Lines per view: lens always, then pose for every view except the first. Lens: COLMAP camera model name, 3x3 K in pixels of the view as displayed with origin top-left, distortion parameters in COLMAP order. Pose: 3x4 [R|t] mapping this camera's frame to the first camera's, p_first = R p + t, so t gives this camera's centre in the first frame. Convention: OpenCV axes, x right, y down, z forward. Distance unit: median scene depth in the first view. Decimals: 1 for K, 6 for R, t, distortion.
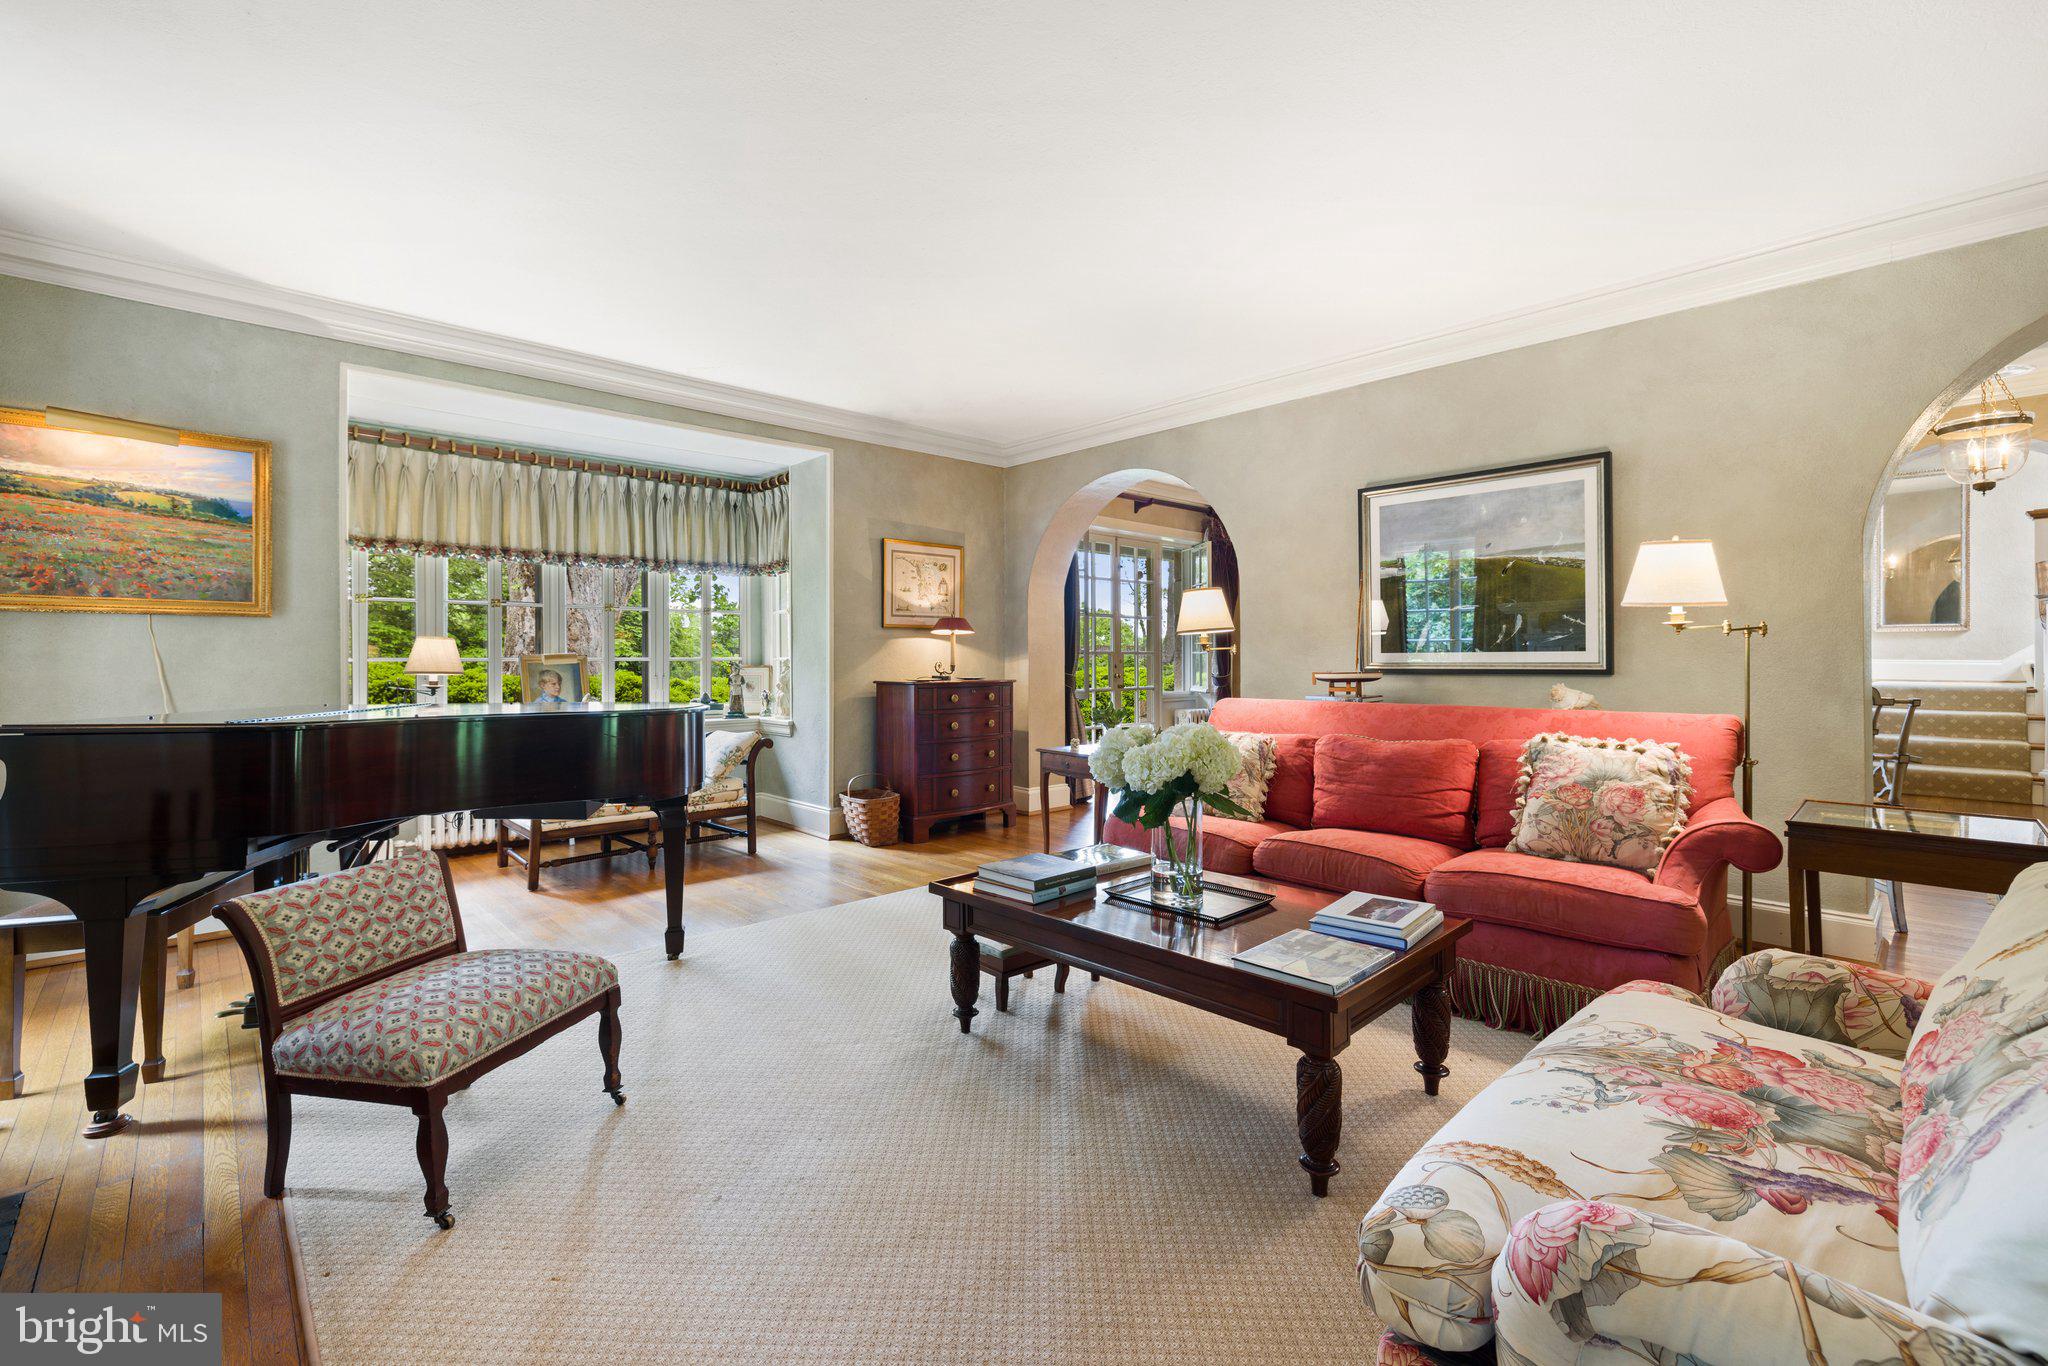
lens RADIAL K [[868.9, 0, 1027.3], [0, 868.9, 664.9], [0, 0, 1]] dist [0.004183, -0.001170]
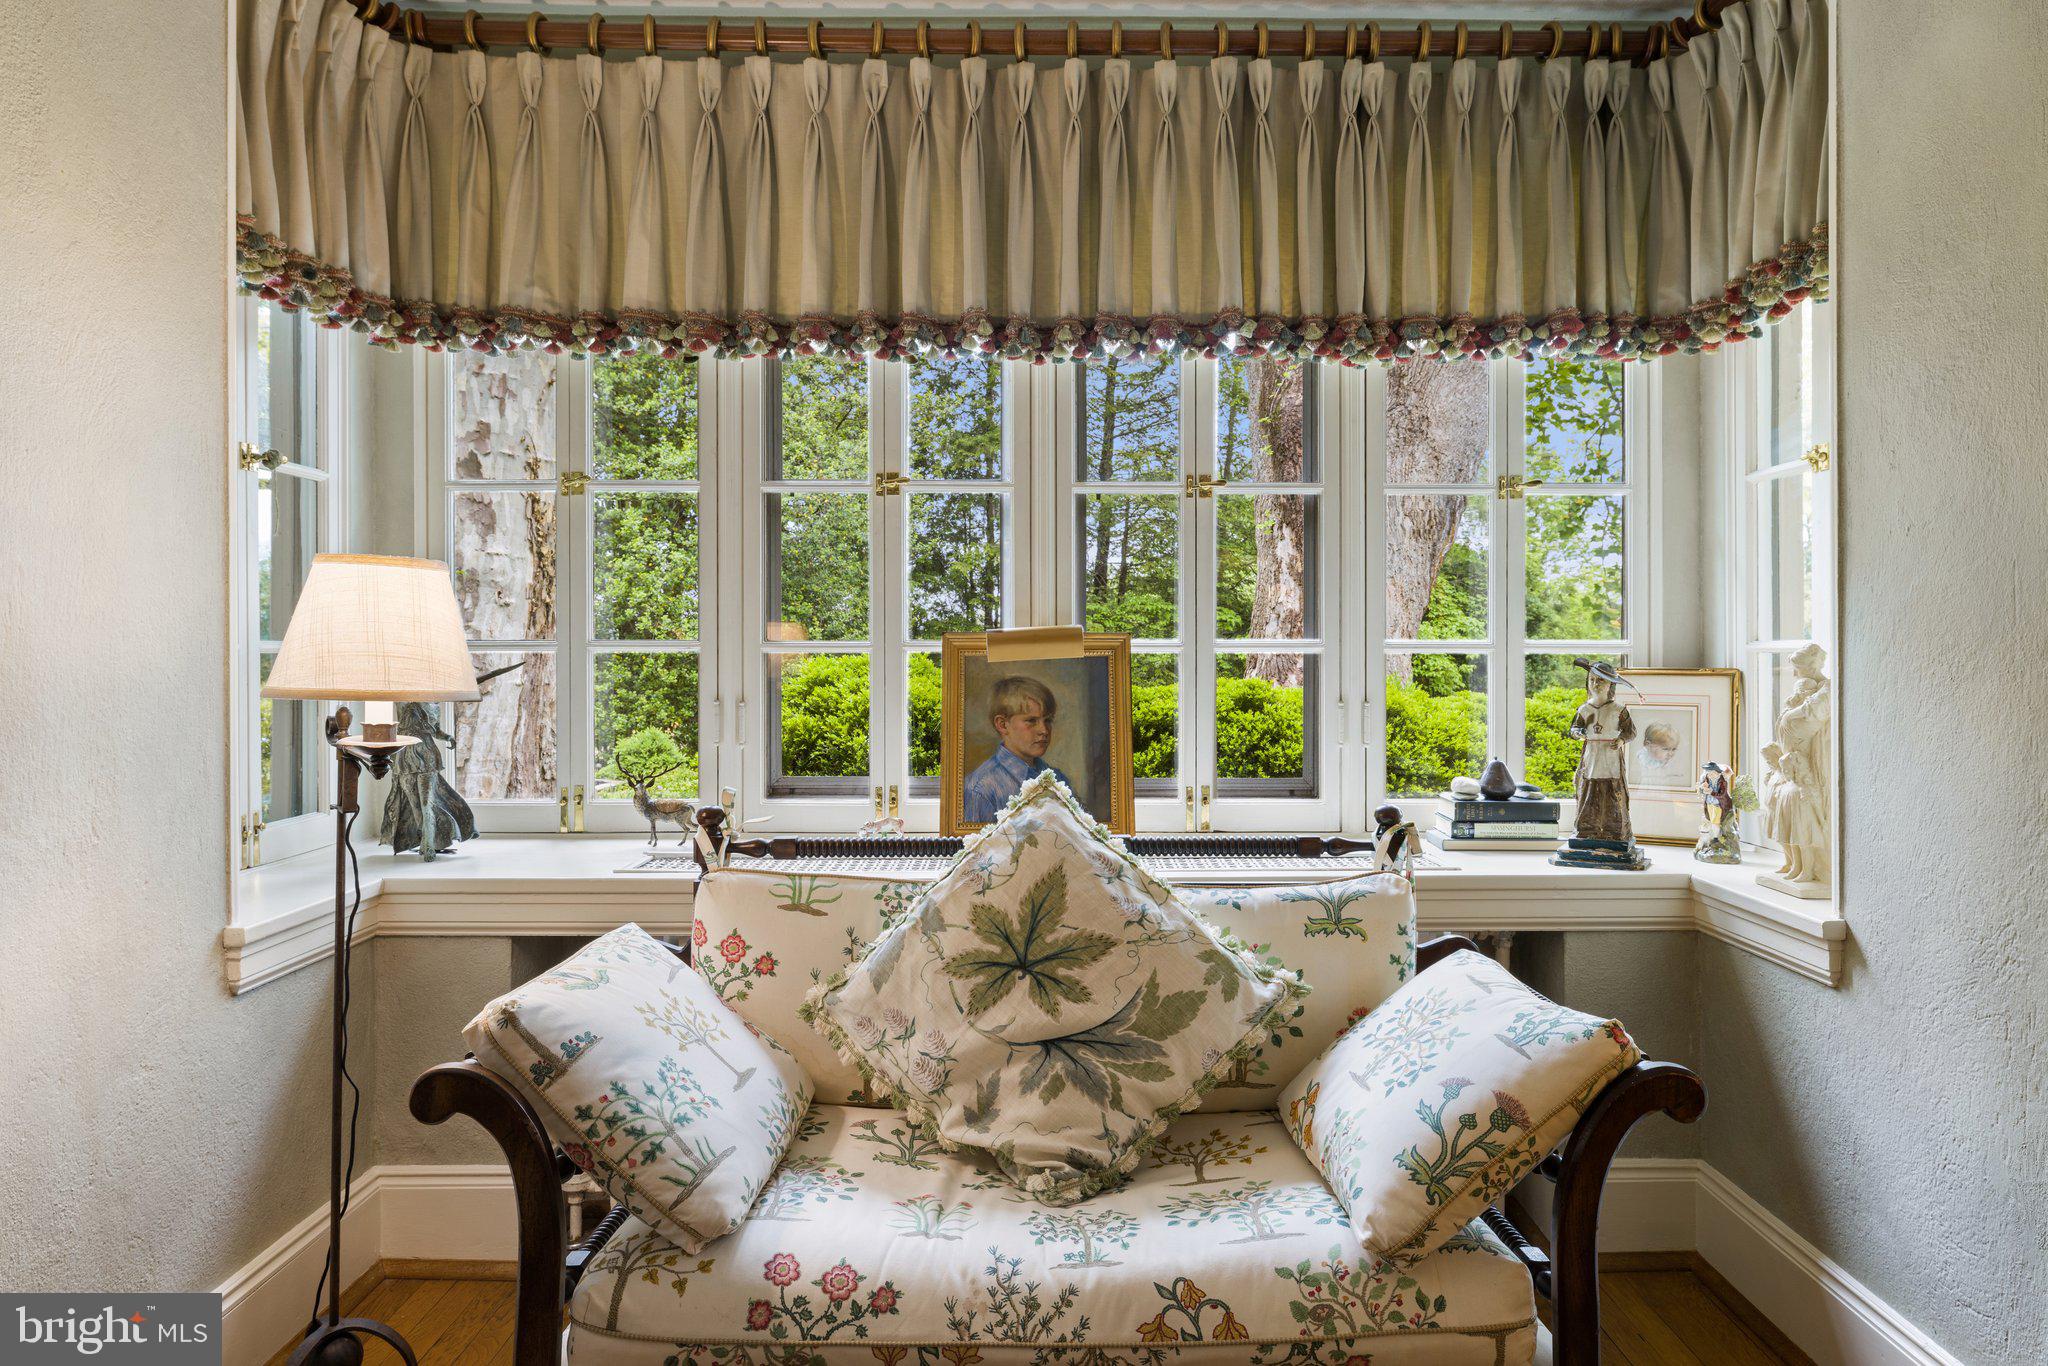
lens RADIAL K [[1309.0, 0, 1052.8], [0, 1309.0, 650.0], [0, 0, 1]] dist [-0.000318, -0.000045]
pose [[0.725991, 0.003457, -0.687696, -0.178418], [-0.006040, 0.999981, -0.001349, -0.004052], [0.687678, 0.005133, 0.725998, 0.586580]]
